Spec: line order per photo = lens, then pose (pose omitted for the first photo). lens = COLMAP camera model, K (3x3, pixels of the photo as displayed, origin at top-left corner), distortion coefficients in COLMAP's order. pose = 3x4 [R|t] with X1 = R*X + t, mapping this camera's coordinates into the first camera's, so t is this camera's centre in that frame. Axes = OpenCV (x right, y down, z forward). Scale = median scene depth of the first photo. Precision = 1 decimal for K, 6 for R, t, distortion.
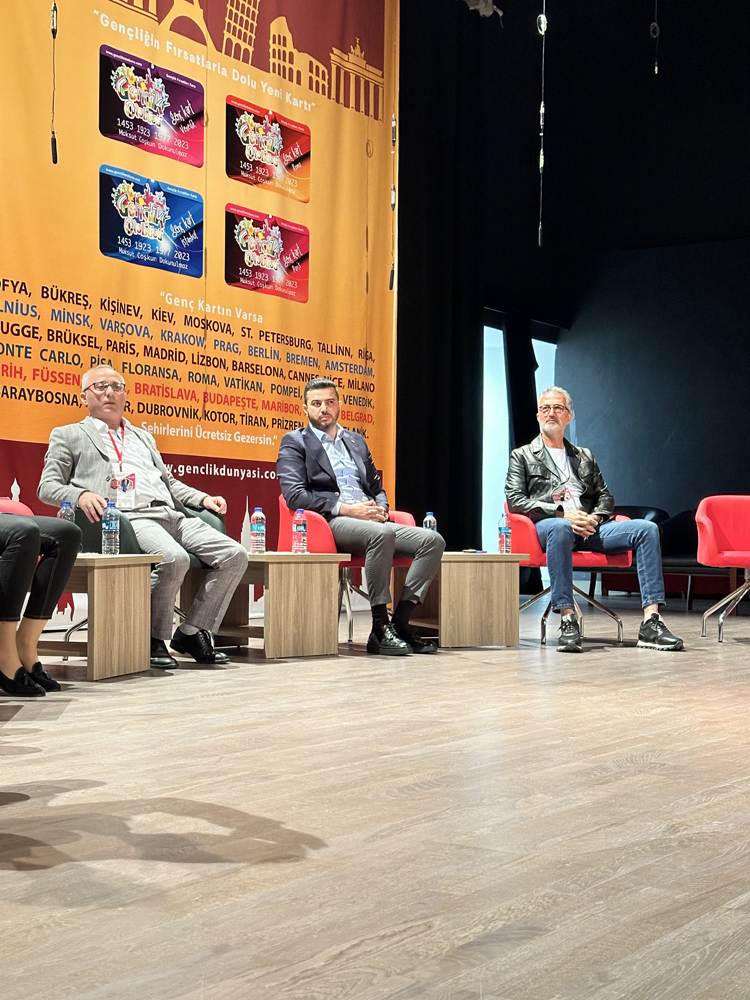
lens RADIAL K [[1467.7, 0, 372.7], [0, 1467.7, 504.7], [0, 0, 1]] dist [0.188077, -0.348953]
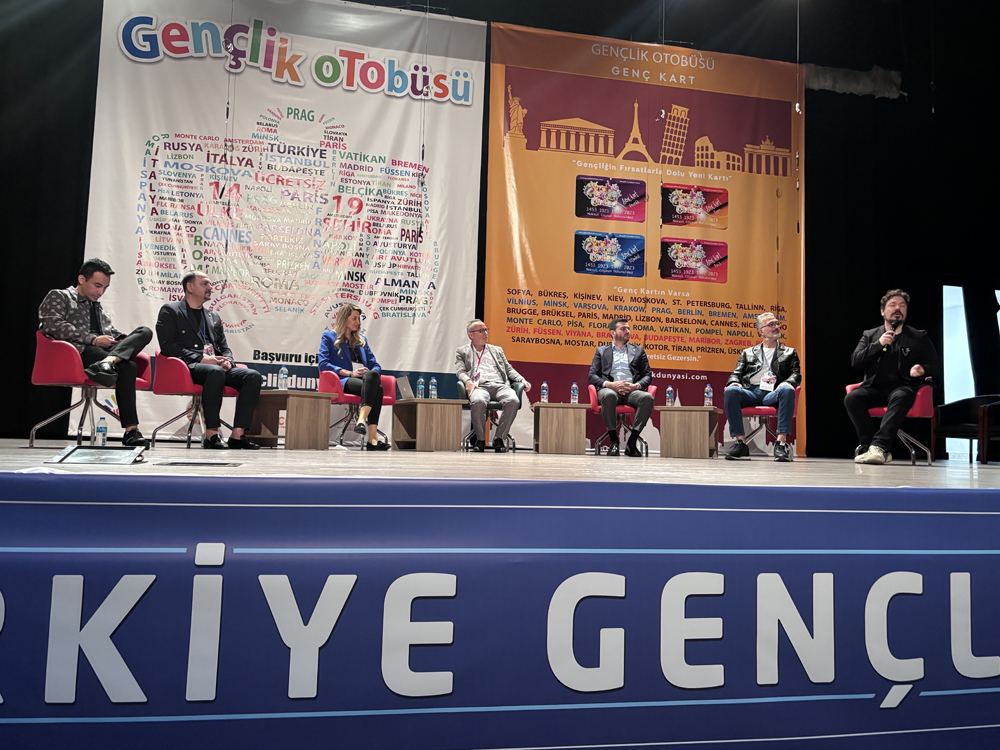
lens RADIAL K [[836.7, 0, 499.7], [0, 836.7, 372.9], [0, 0, 1]] dist [0.052869, -0.076531]
pose [[0.733540, -0.046241, -0.678071, 0.500556], [-0.004558, 0.997326, -0.072943, 0.056174], [0.679631, 0.056598, 0.731367, 0.064621]]
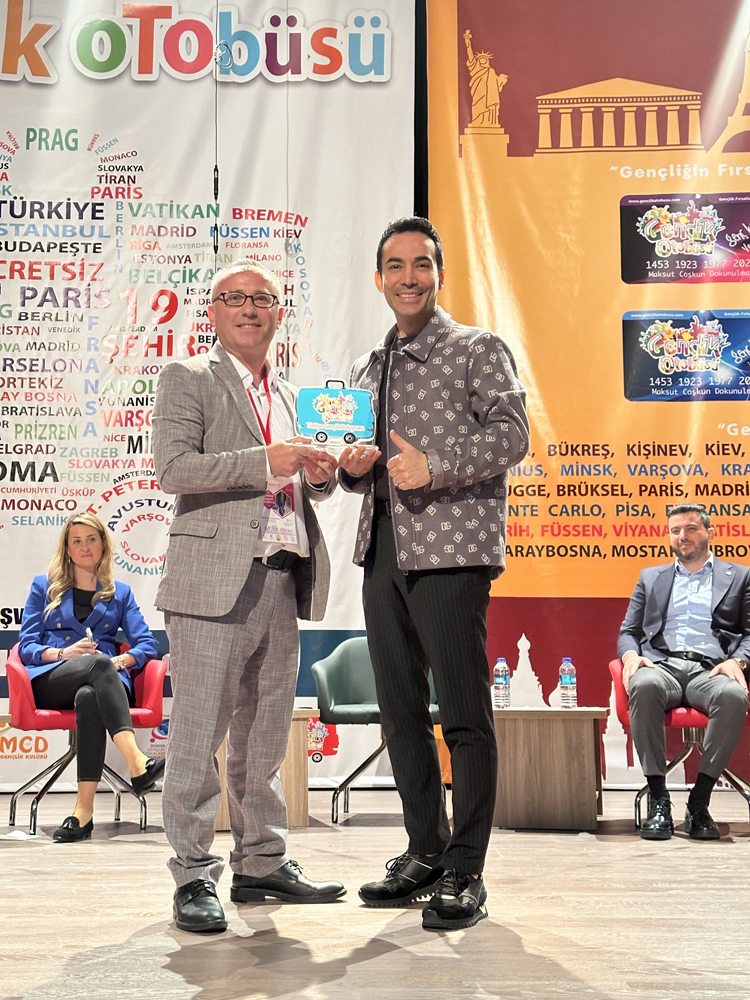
lens RADIAL K [[1364.0, 0, 363.3], [0, 1364.0, 495.8], [0, 0, 1]] dist [0.139763, -0.104122]
pose [[0.549781, -0.127407, -0.825535, 0.434525], [0.027926, 0.990550, -0.134277, 0.010431], [0.834842, 0.050769, 0.548143, 0.334435]]
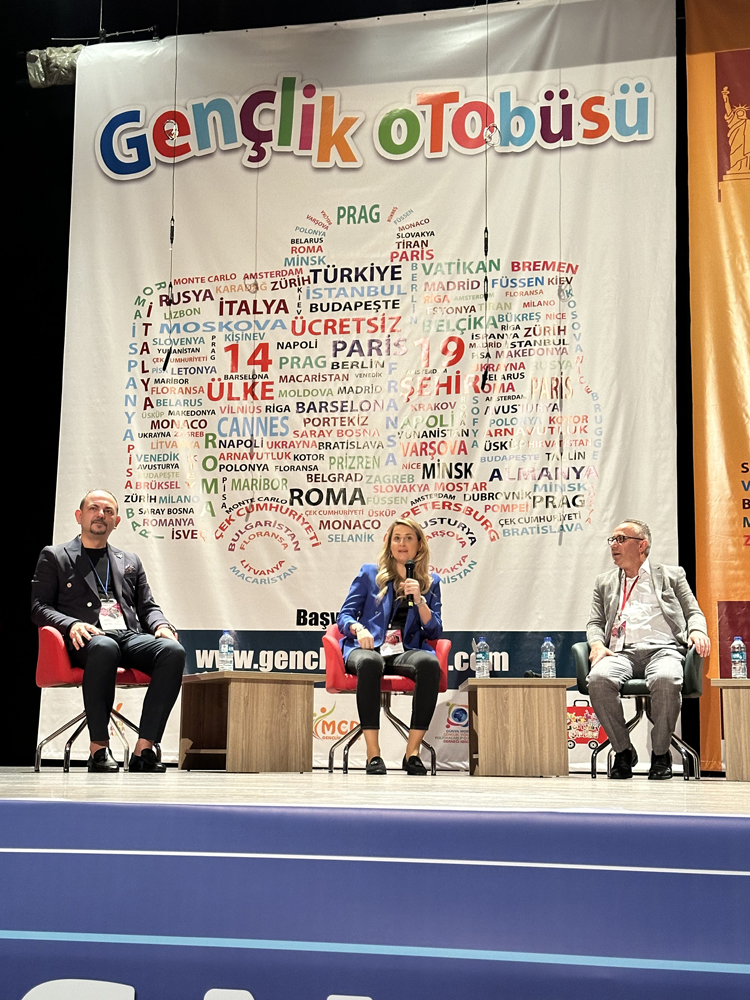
lens RADIAL K [[1467.7, 0, 372.7], [0, 1467.7, 504.7], [0, 0, 1]] dist [0.188077, -0.348953]
pose [[0.350258, -0.167582, -0.921540, 0.610466], [0.011430, 0.984556, -0.174698, 0.067878], [0.936583, 0.050657, 0.346764, 0.279119]]
